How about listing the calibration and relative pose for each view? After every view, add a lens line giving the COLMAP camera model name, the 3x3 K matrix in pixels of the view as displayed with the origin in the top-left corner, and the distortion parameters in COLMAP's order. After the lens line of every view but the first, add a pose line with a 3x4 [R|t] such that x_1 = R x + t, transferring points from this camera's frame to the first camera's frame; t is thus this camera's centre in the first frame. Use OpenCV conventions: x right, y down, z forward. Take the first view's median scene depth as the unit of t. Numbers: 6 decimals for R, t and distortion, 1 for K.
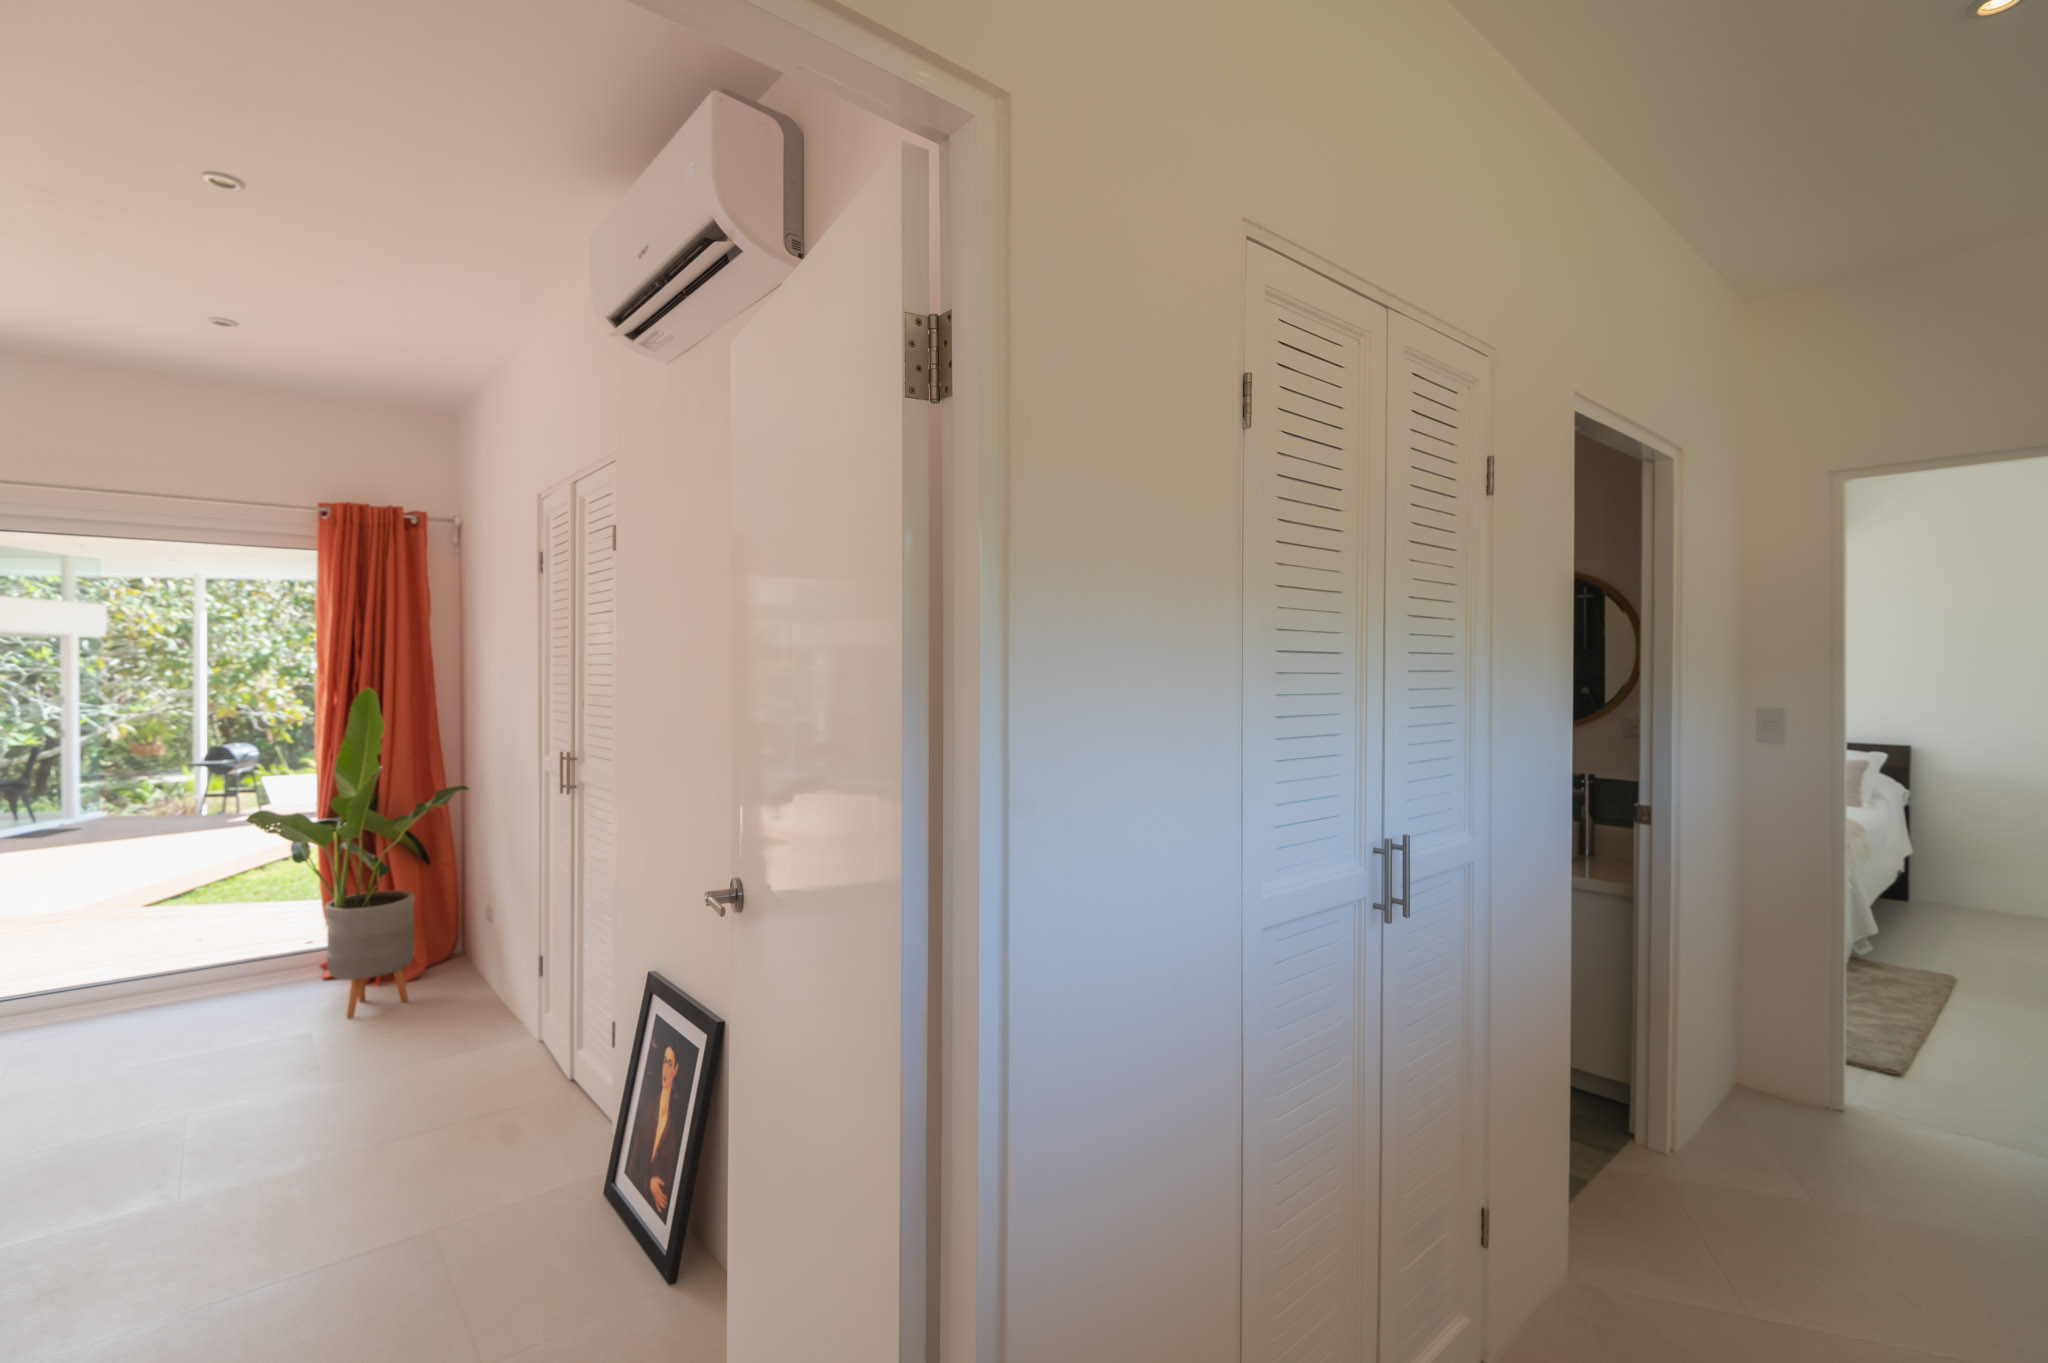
lens RADIAL K [[919.7, 0, 1019.7], [0, 919.7, 670.1], [0, 0, 1]] dist [0.029831, -0.015230]
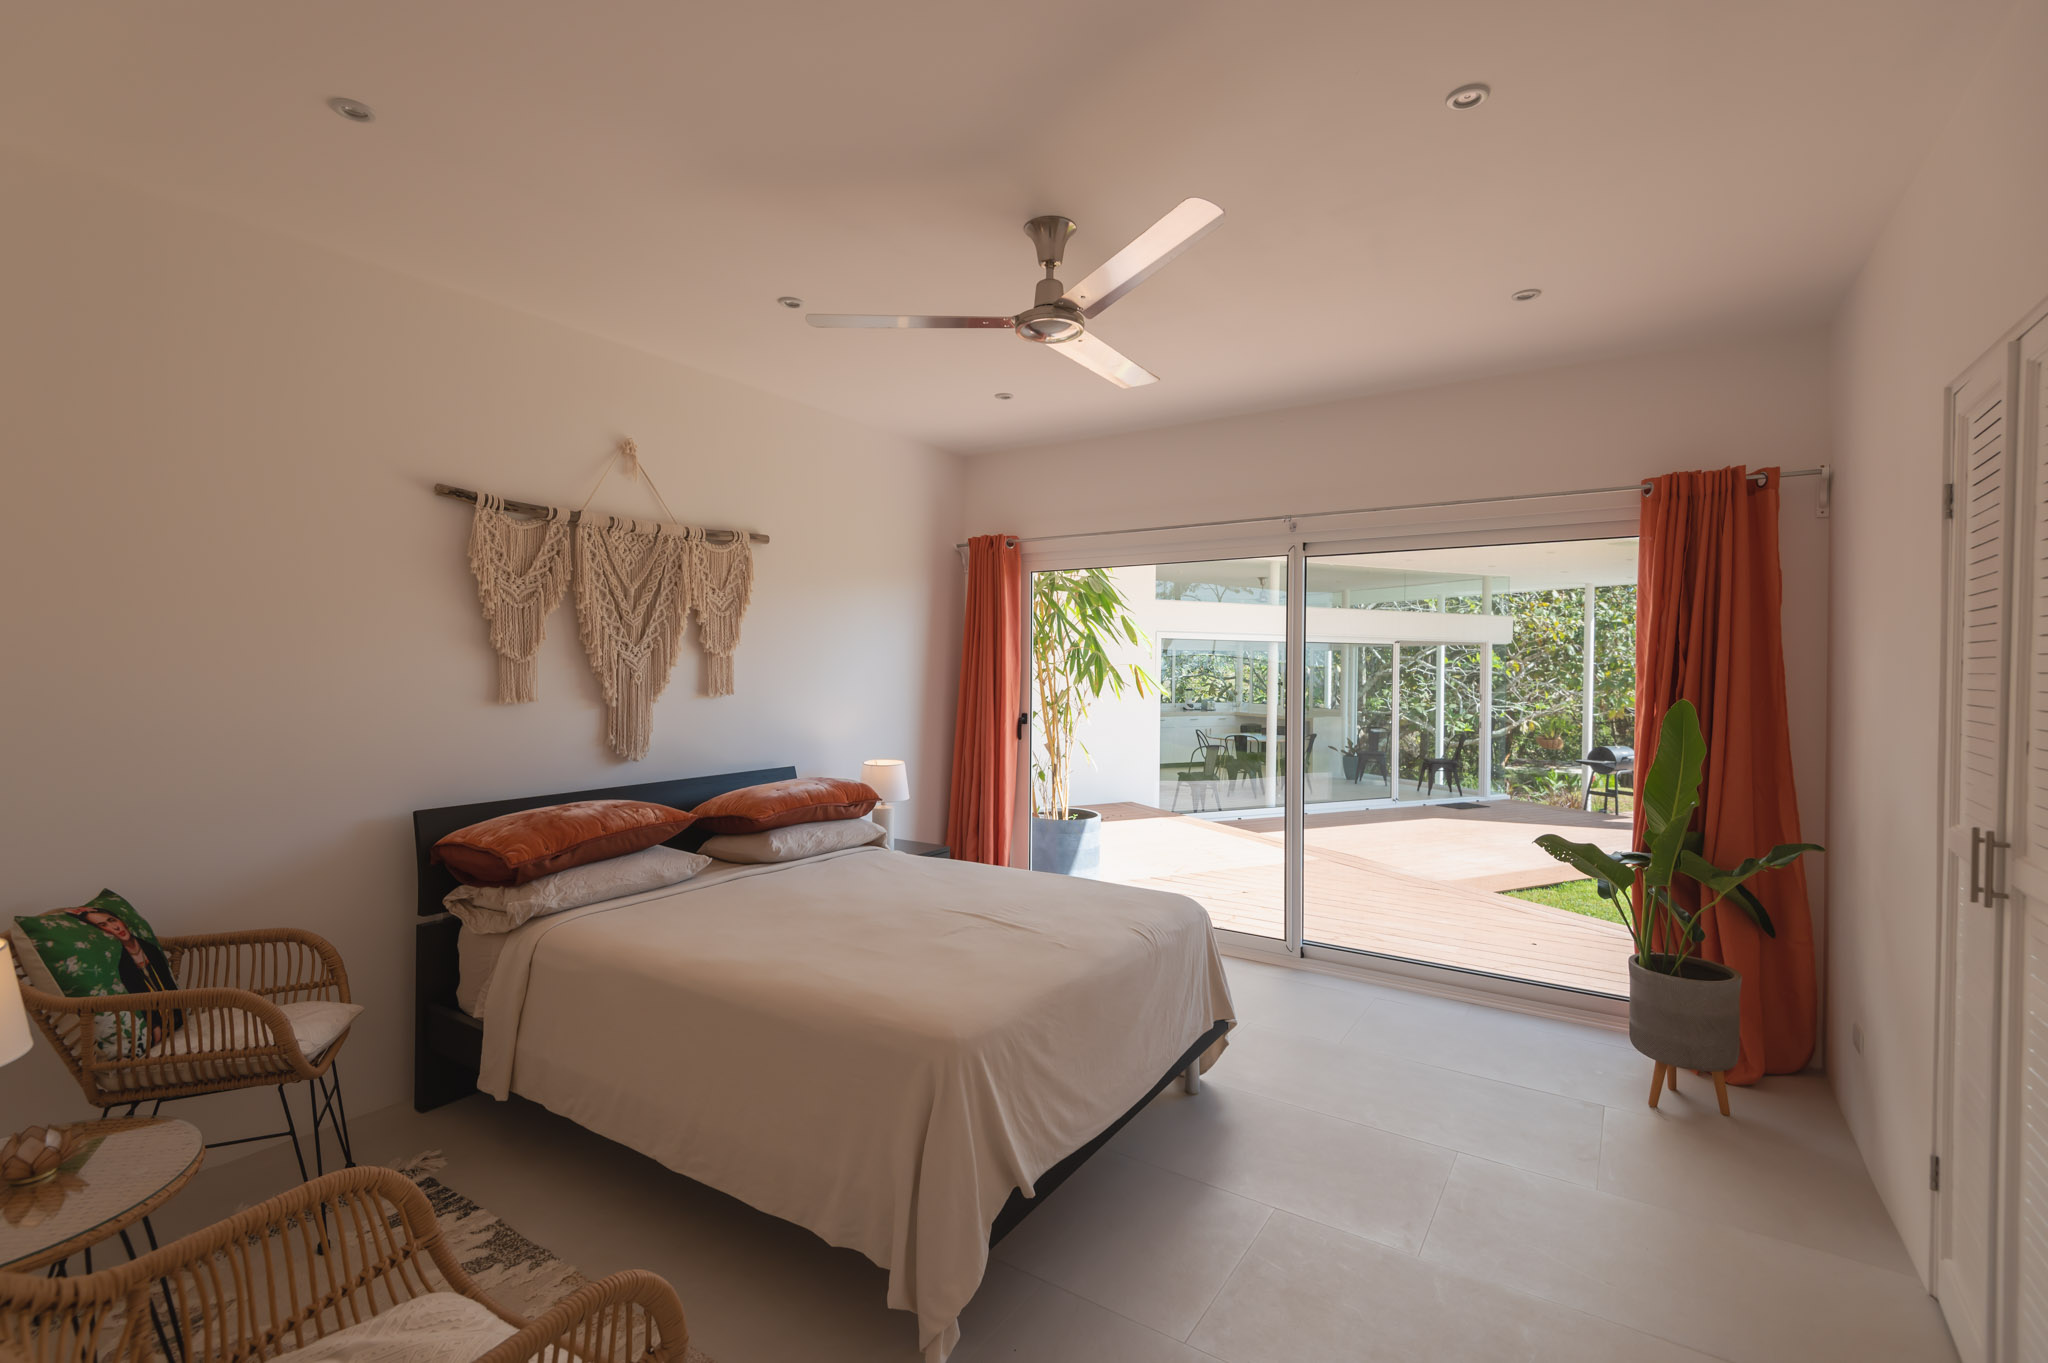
lens RADIAL K [[919.7, 0, 1019.7], [0, 919.7, 670.1], [0, 0, 1]] dist [0.029831, -0.015230]
pose [[0.268722, 0.010141, -0.963164, -0.077501], [-0.014968, 0.999868, 0.006351, -0.001815], [0.963101, 0.012710, 0.268838, 0.209014]]
